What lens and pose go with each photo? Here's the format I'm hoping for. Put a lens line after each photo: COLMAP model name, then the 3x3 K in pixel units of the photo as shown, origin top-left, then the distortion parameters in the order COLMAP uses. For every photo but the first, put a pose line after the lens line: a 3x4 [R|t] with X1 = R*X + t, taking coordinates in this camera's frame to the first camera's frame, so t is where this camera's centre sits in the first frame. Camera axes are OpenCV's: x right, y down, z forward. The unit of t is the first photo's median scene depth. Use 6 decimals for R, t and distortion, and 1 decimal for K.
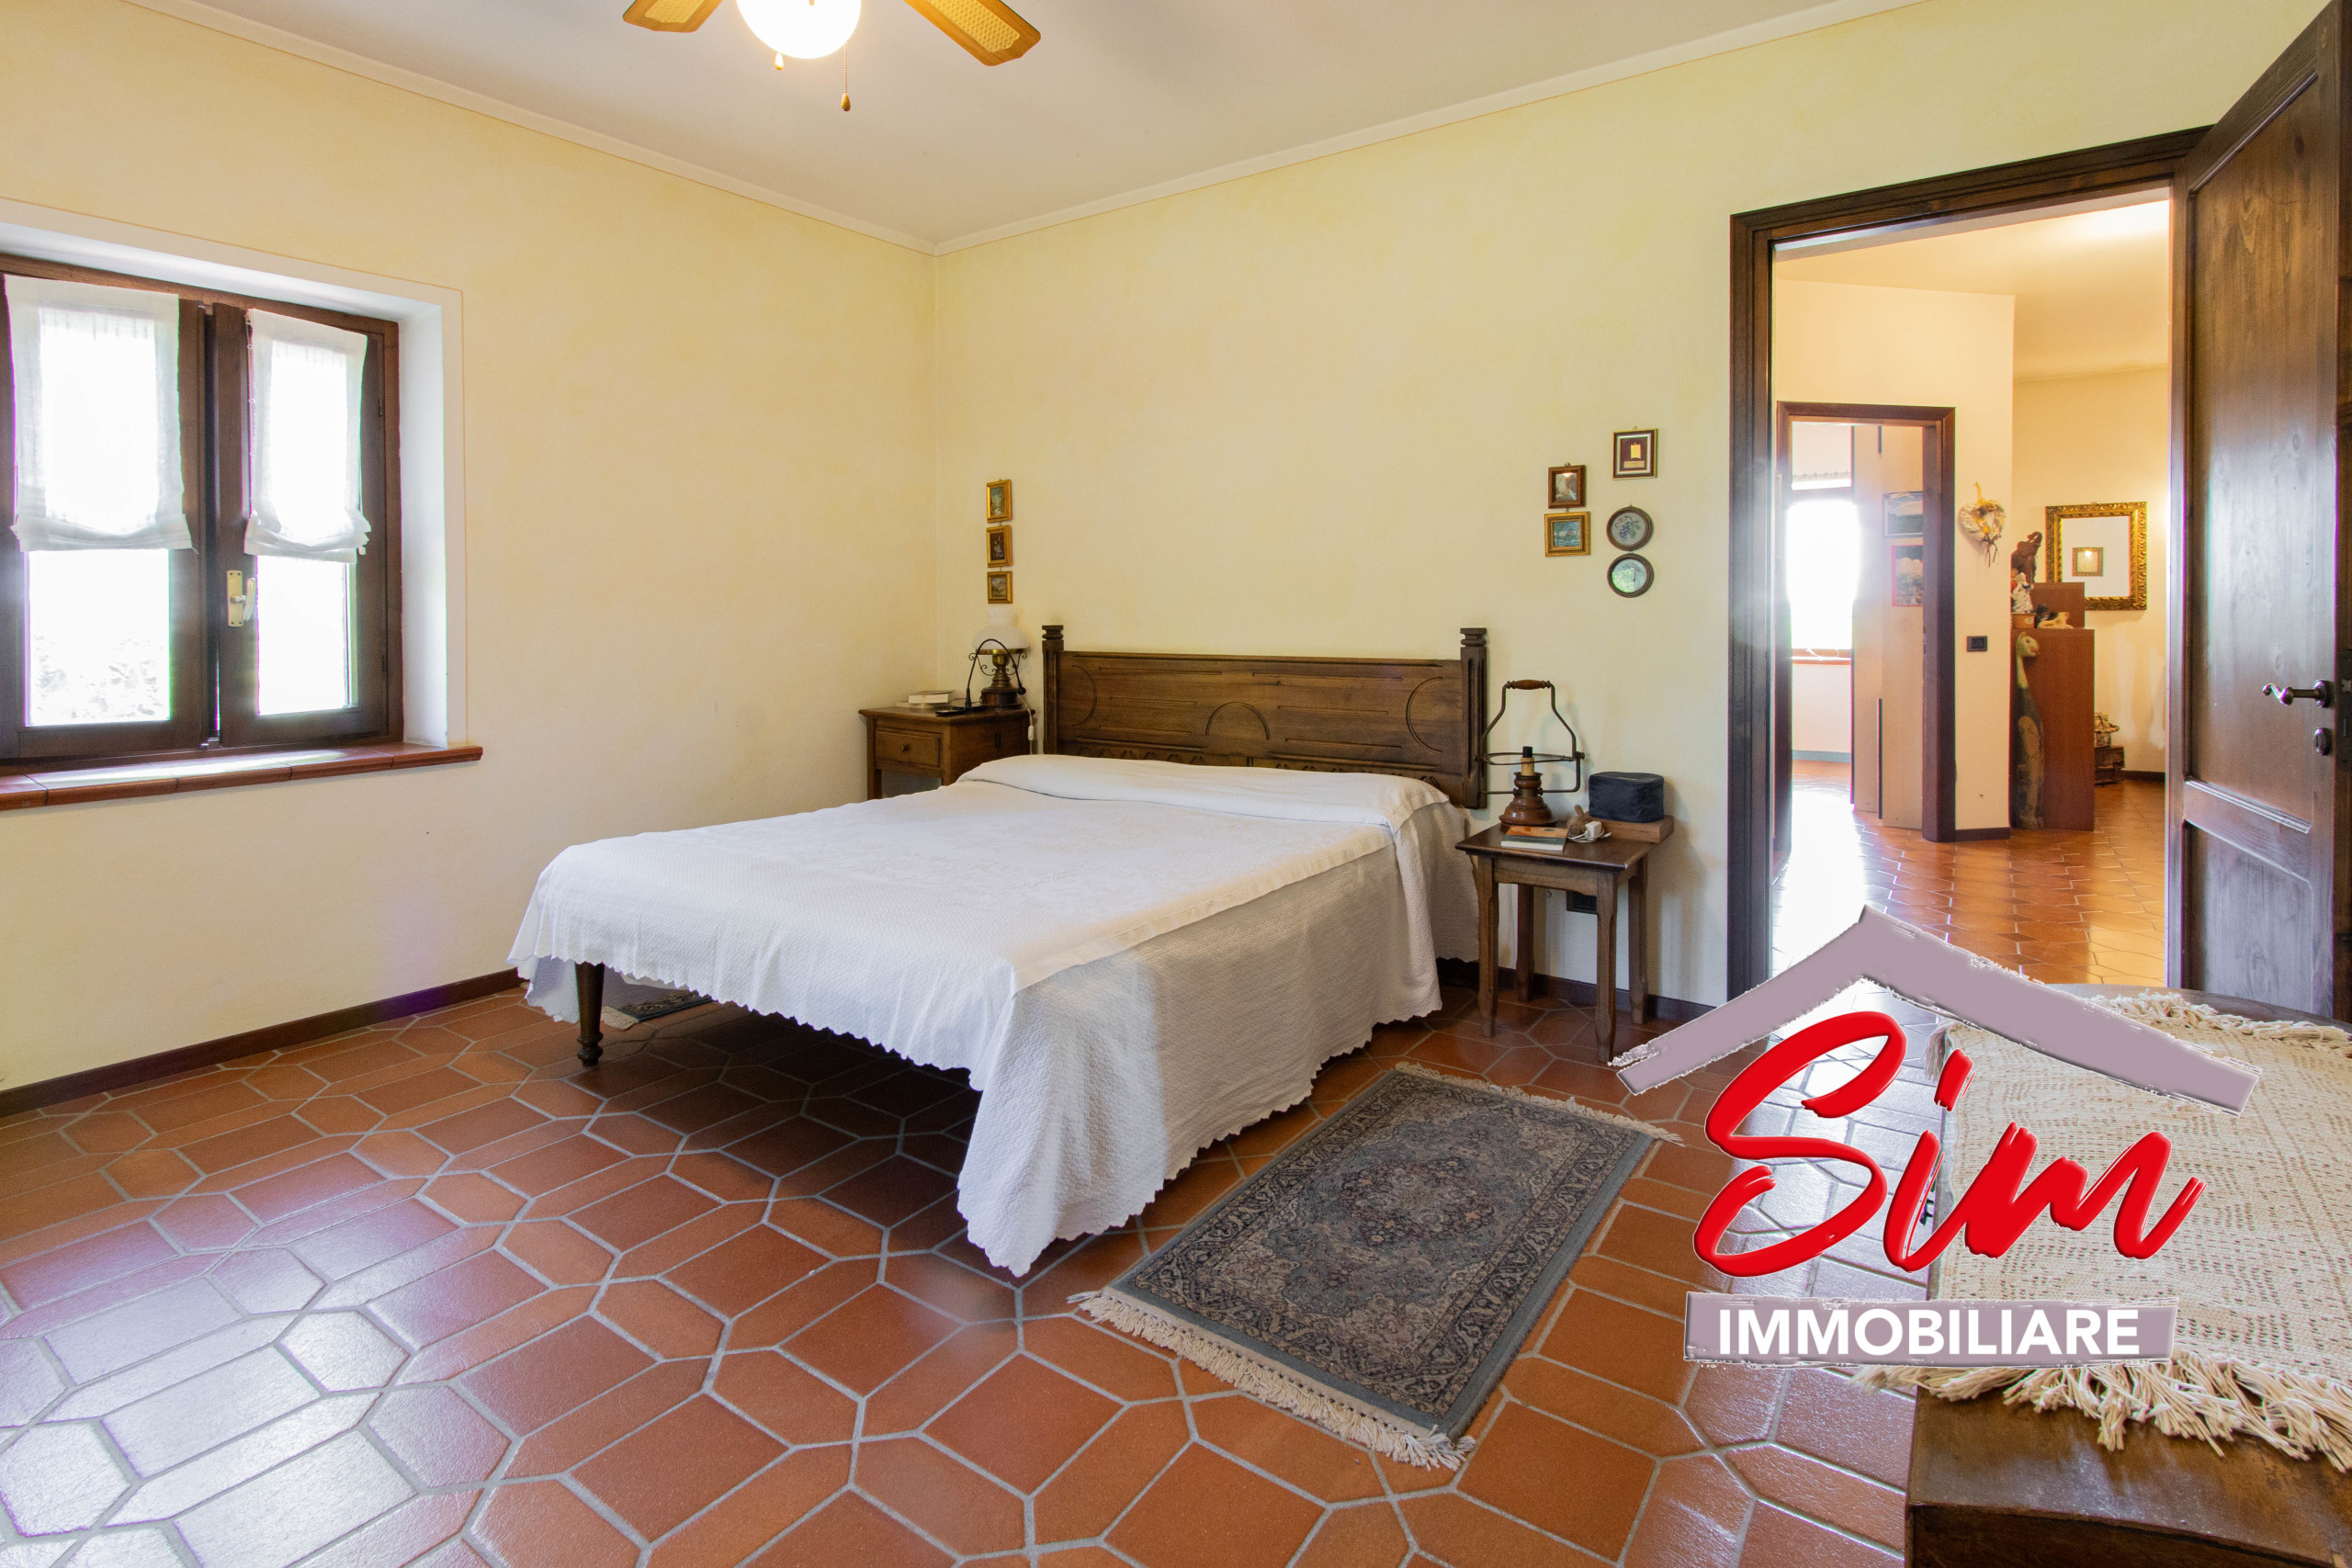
lens RADIAL K [[1101.9, 0, 1136.1], [0, 1101.9, 615.3], [0, 0, 1]] dist [0.004807, -0.002031]
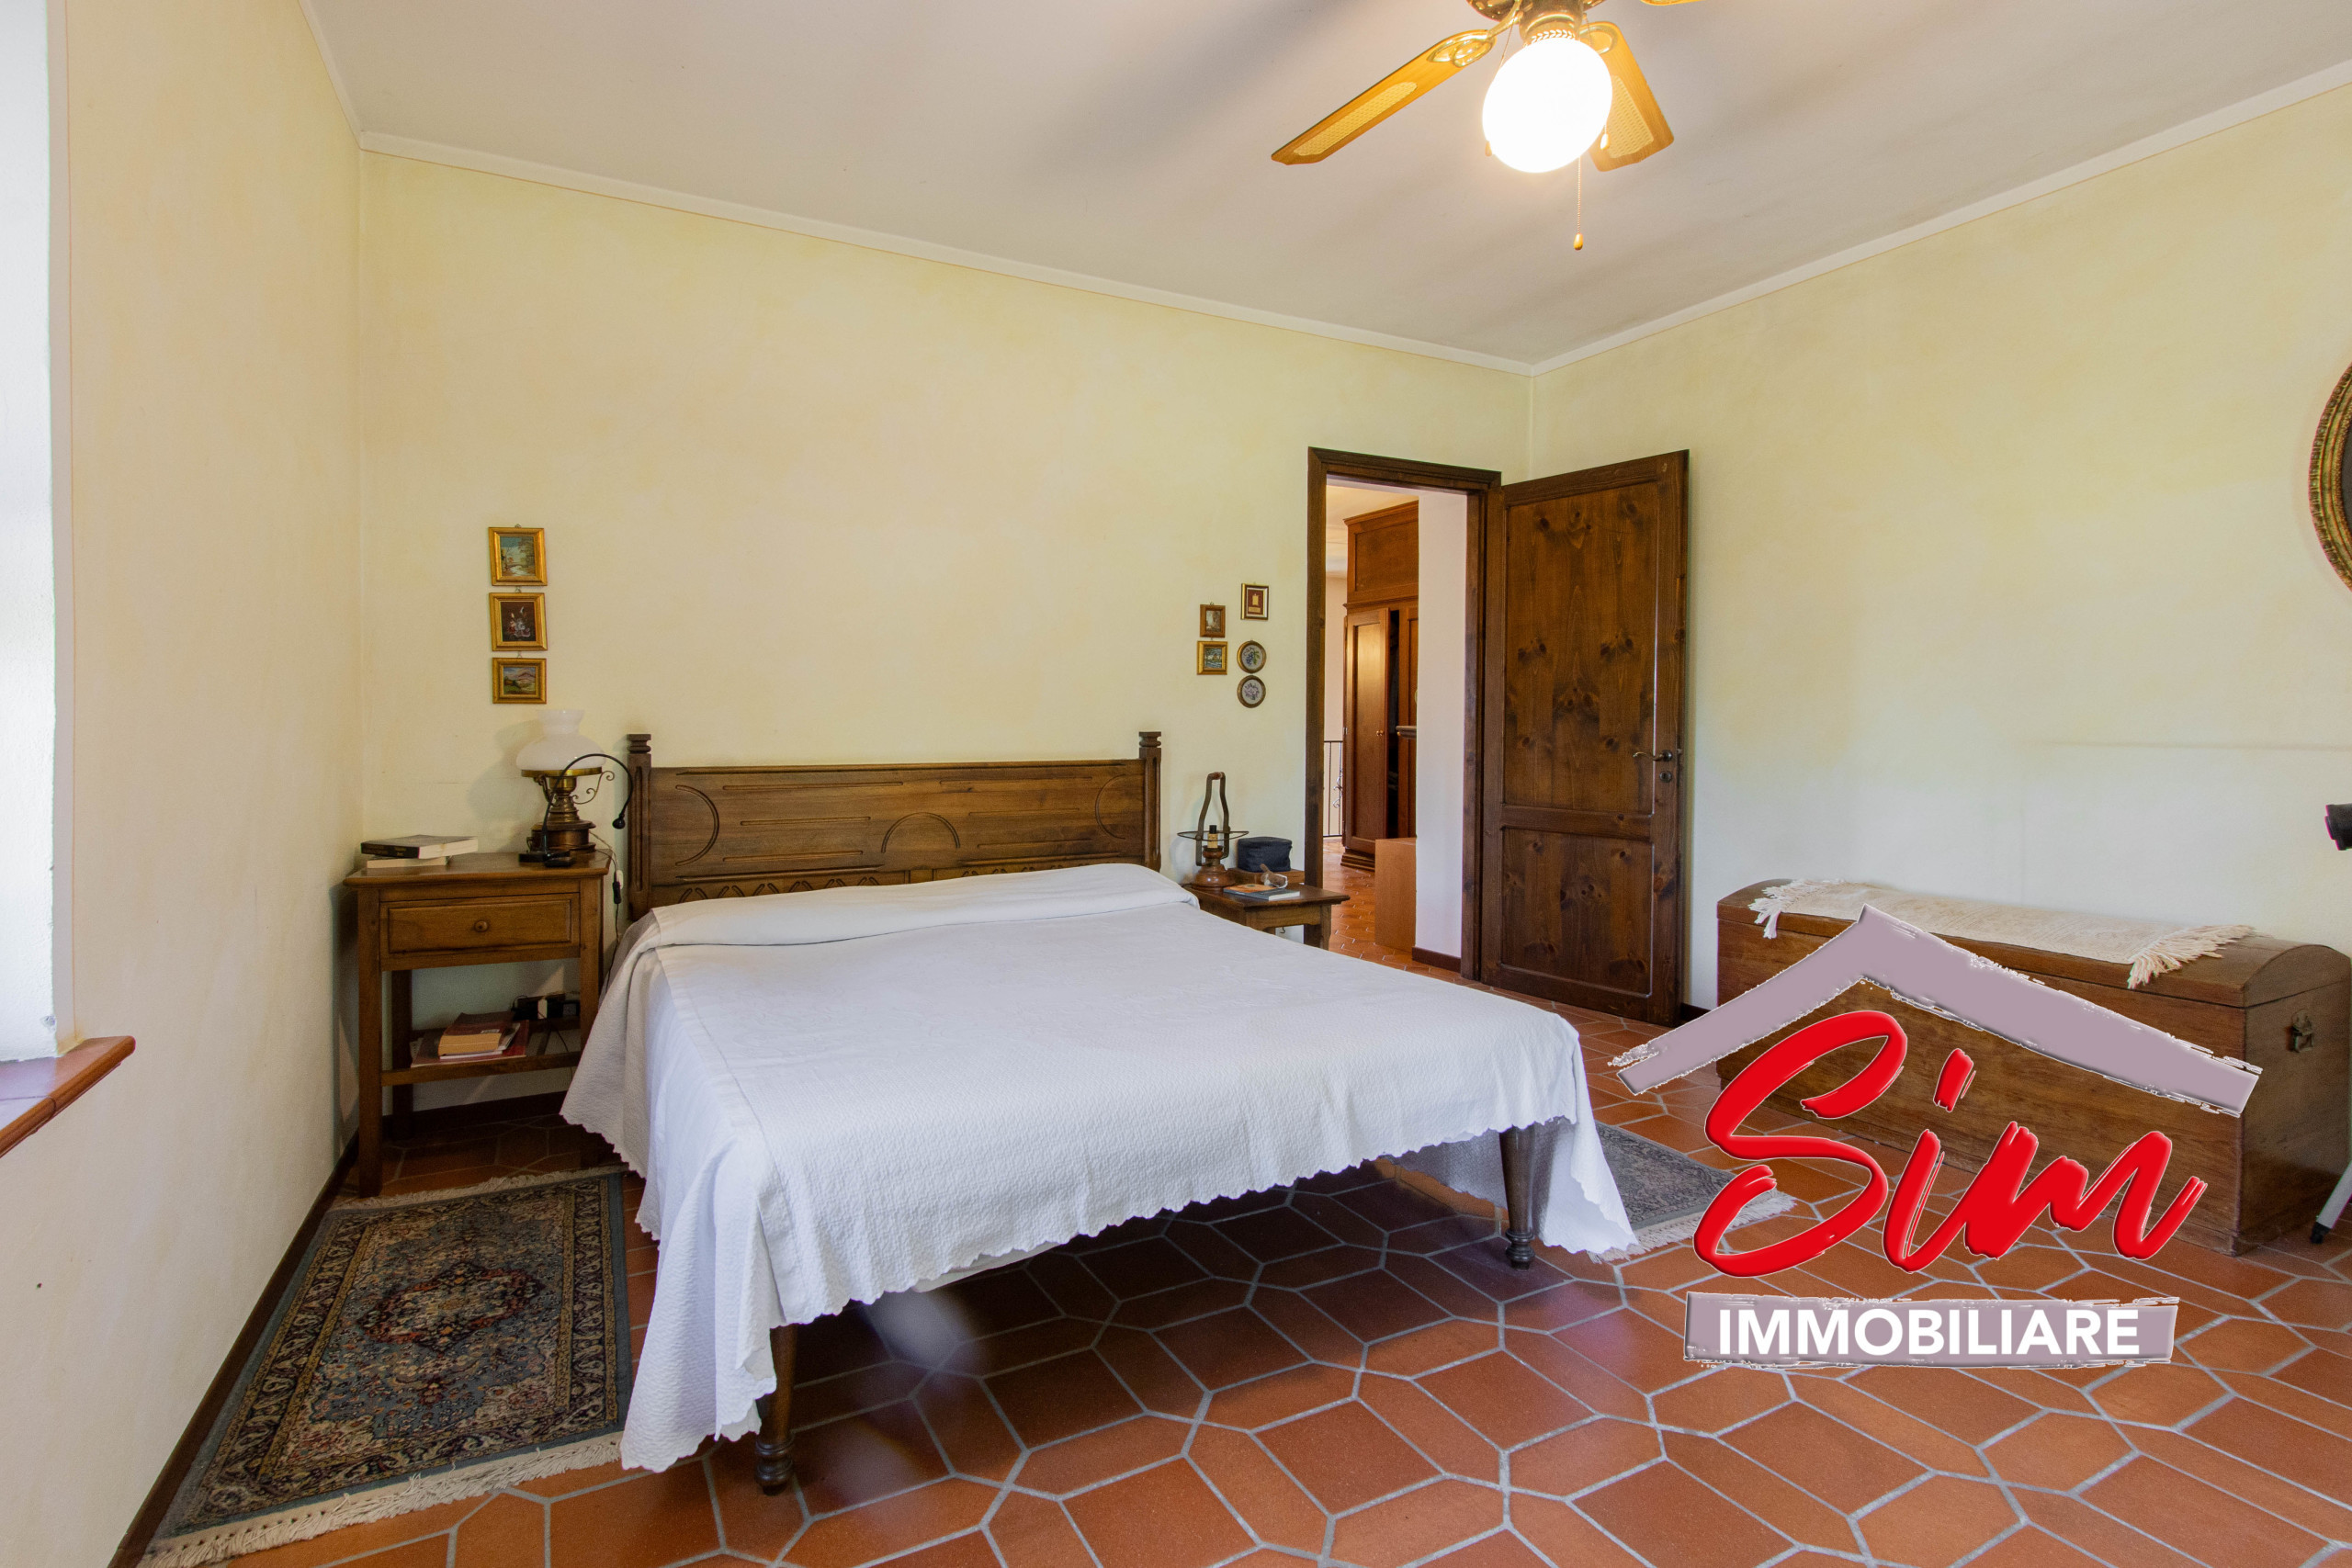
lens RADIAL K [[1101.9, 0, 1105.4], [0, 1101.9, 724.9], [0, 0, 1]] dist [0.004807, -0.002031]
pose [[0.484130, -0.002287, 0.874993, -0.690992], [-0.000583, 0.999996, 0.002937, 0.000492], [-0.874996, -0.001932, 0.484126, 0.424366]]
